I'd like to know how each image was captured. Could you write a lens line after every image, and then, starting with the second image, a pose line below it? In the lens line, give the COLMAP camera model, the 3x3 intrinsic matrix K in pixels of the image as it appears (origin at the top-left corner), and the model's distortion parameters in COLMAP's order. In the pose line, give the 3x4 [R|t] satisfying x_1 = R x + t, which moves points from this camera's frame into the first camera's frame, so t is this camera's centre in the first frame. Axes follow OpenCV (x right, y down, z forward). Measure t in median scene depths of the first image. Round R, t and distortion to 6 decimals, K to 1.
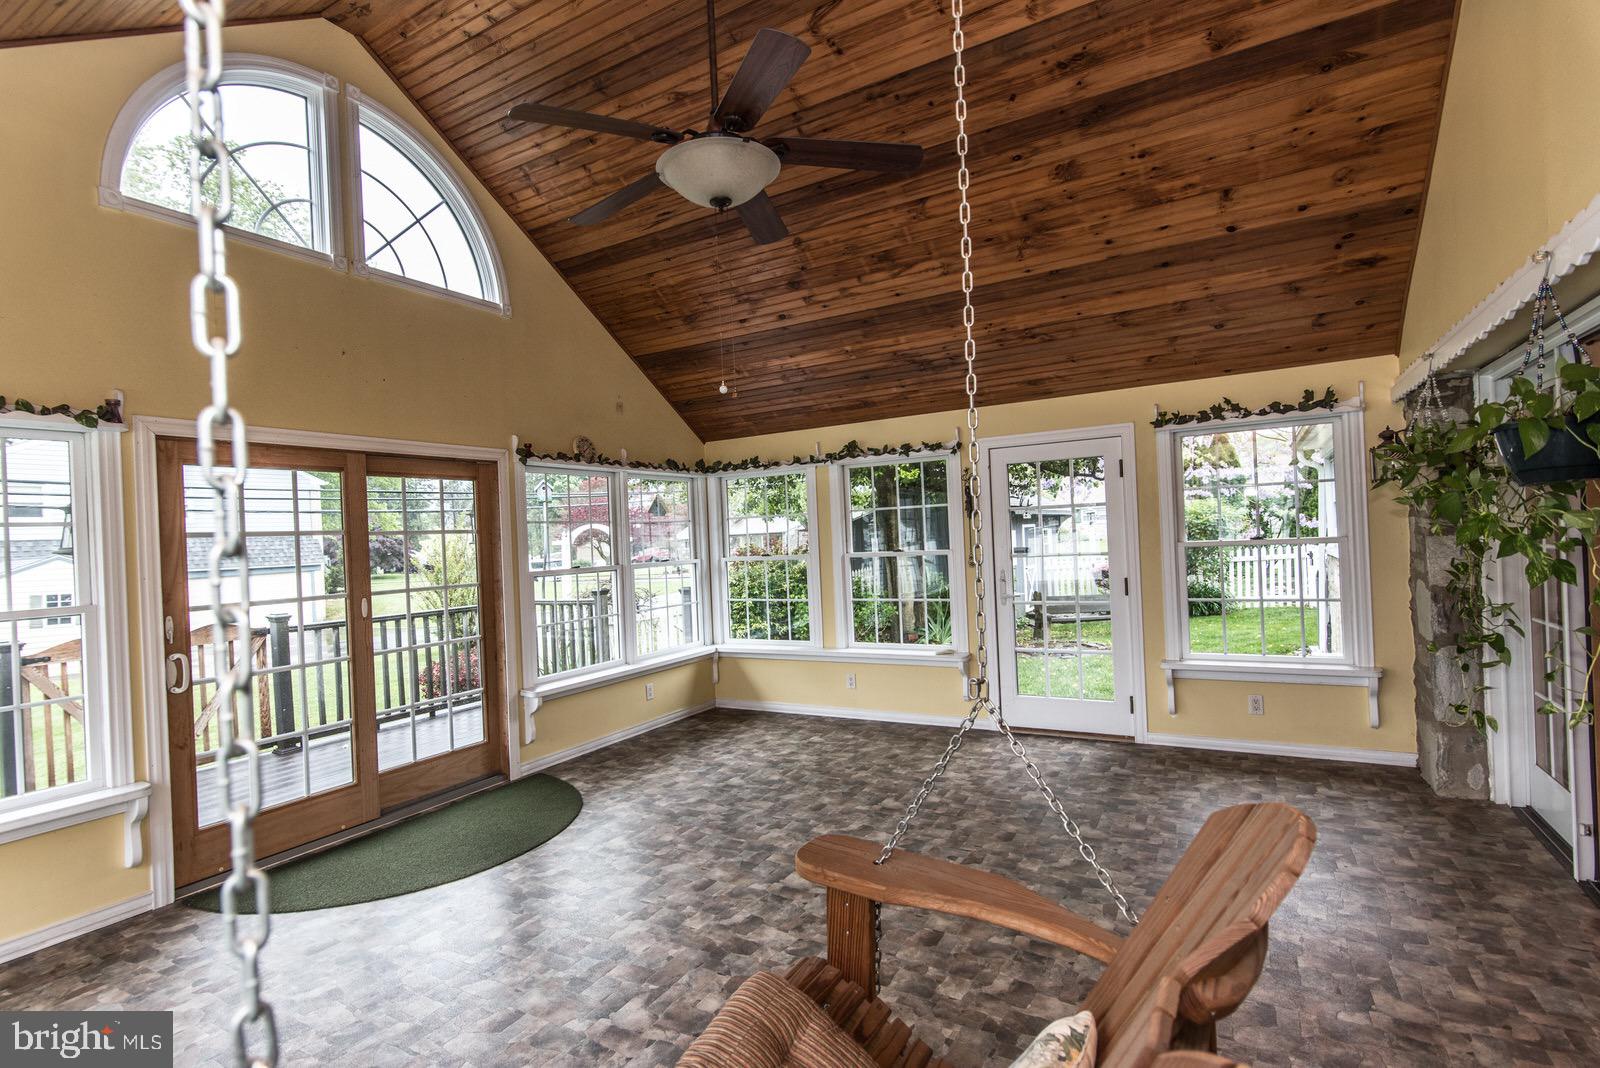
lens RADIAL K [[788.3, 0, 793.5], [0, 788.3, 535.0], [0, 0, 1]] dist [0.003525, -0.000409]
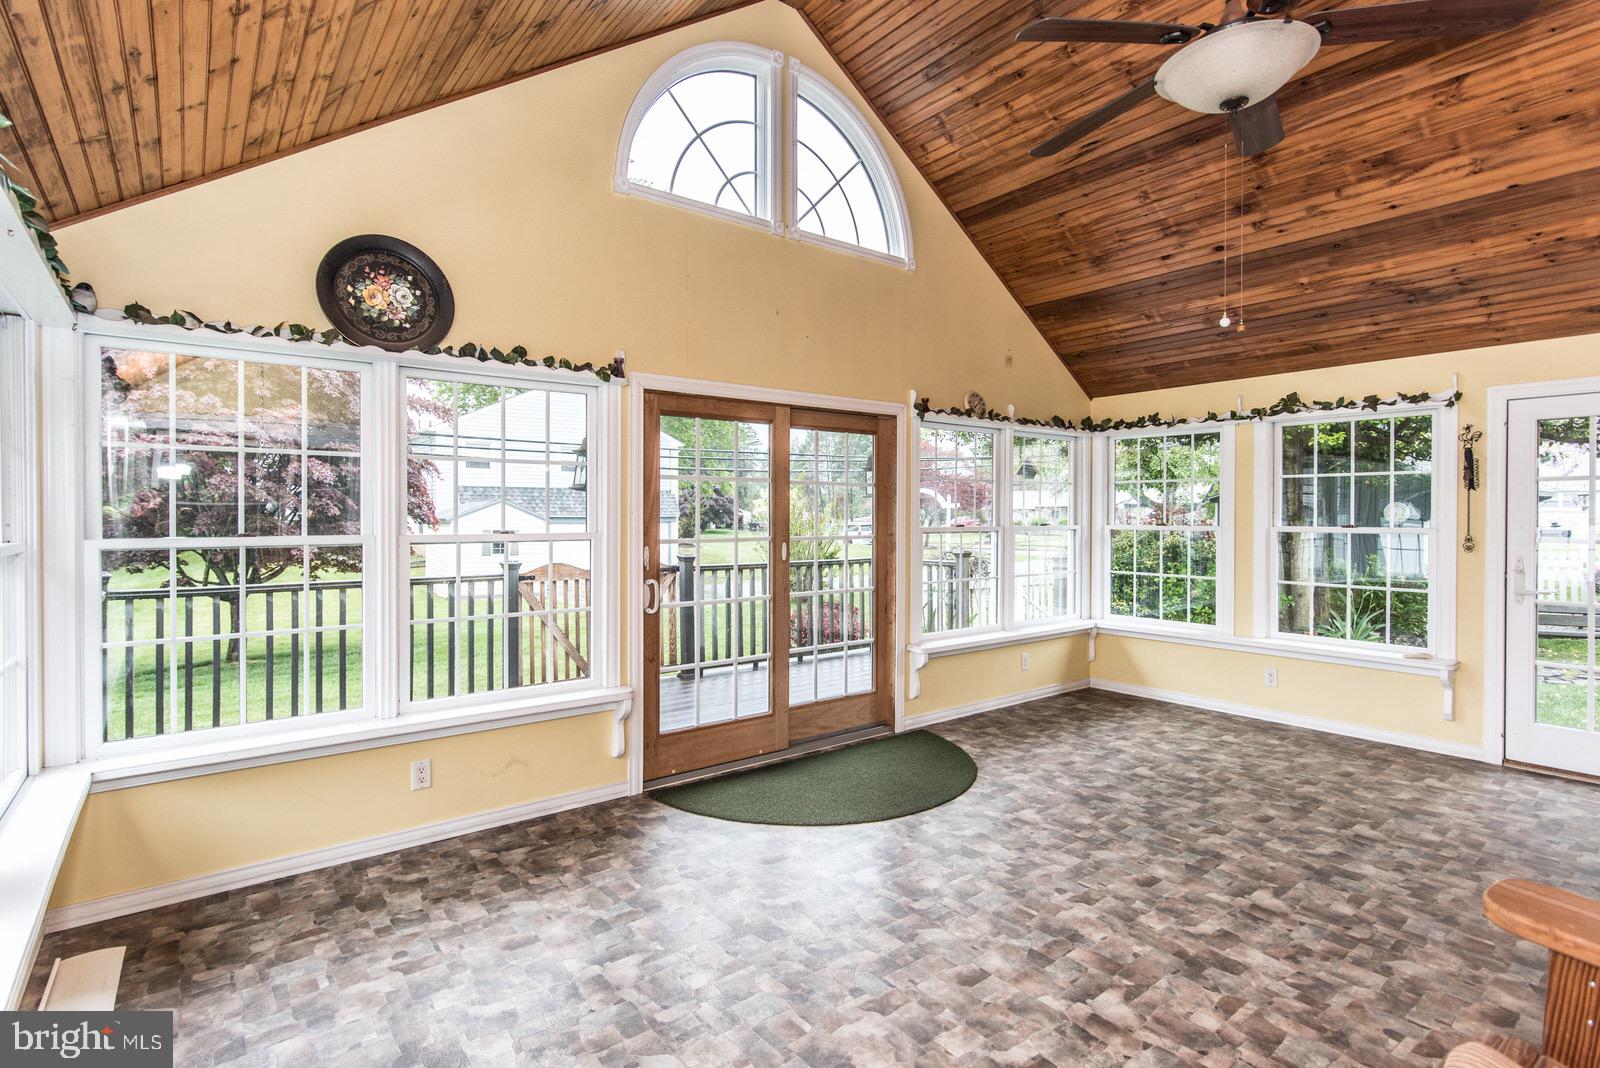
lens RADIAL K [[788.3, 0, 741.8], [0, 788.3, 519.4], [0, 0, 1]] dist [0.003525, -0.000409]
pose [[0.920460, 0.046526, -0.388057, -0.161478], [-0.040104, 0.998892, 0.024638, 0.021836], [0.388773, -0.007116, 0.921306, -0.004352]]
